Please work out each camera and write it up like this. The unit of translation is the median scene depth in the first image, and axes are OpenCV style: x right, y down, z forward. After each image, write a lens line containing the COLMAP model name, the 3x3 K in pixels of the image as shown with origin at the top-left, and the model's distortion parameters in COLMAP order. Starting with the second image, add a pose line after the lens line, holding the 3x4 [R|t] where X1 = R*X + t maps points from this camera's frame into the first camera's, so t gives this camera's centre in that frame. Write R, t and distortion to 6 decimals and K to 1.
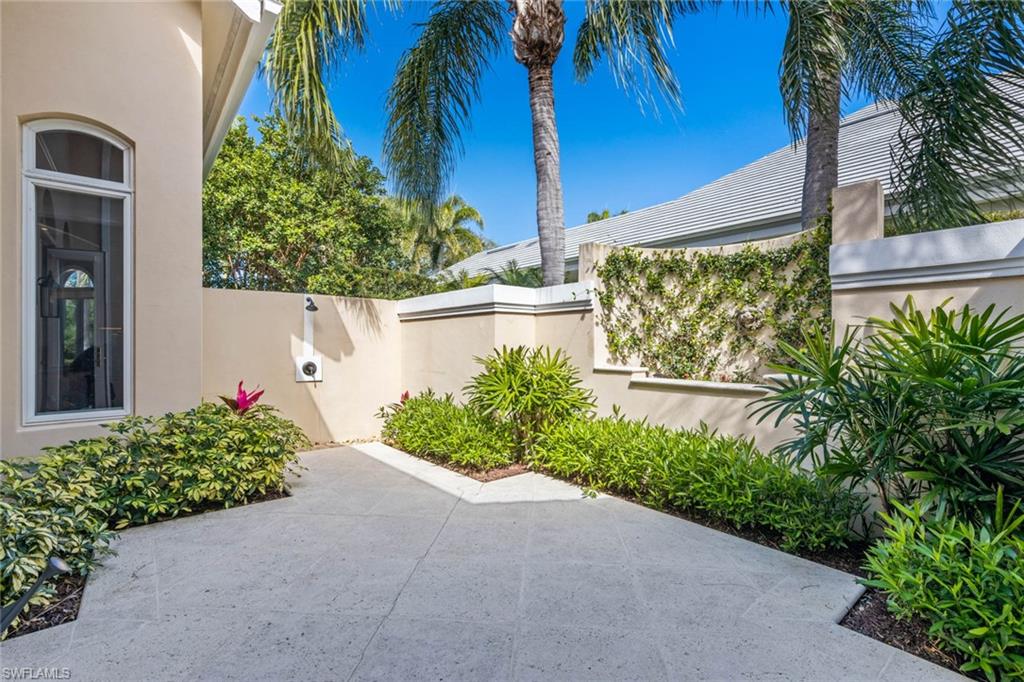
lens RADIAL K [[461.2, 0, 514.4], [0, 461.2, 339.7], [0, 0, 1]] dist [-0.001735, -0.000038]
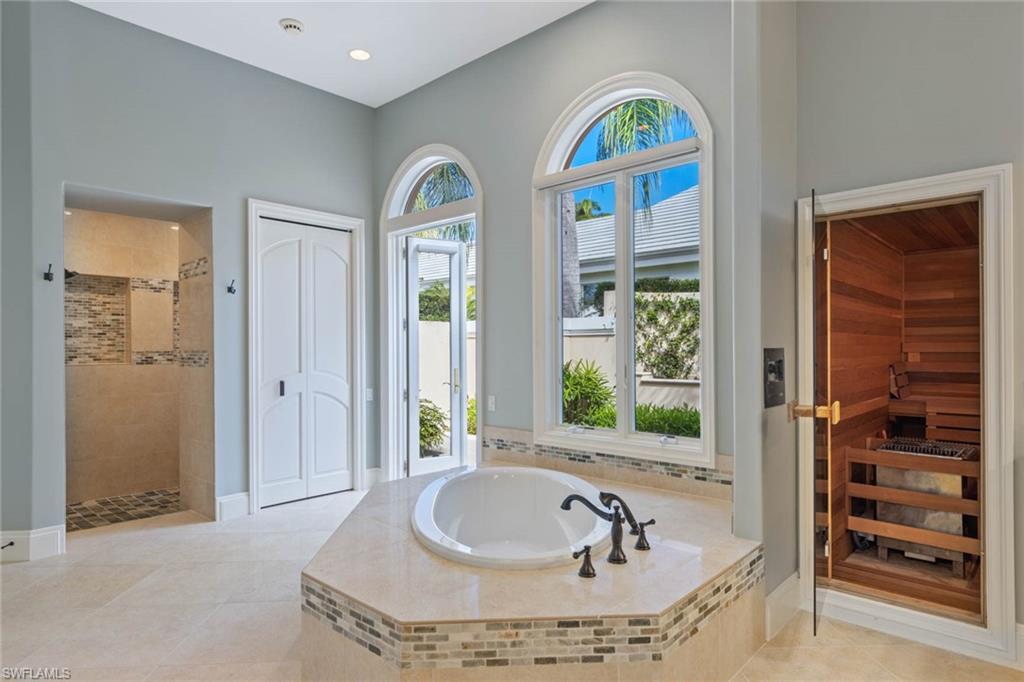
lens RADIAL K [[595.5, 0, 511.1], [0, 595.5, 346.2], [0, 0, 1]] dist [-0.005632, 0.001236]
pose [[0.991520, -0.004247, 0.129885, -0.408257], [0.003999, 0.999990, 0.002173, -0.031553], [-0.129893, -0.001635, 0.991527, -0.874903]]
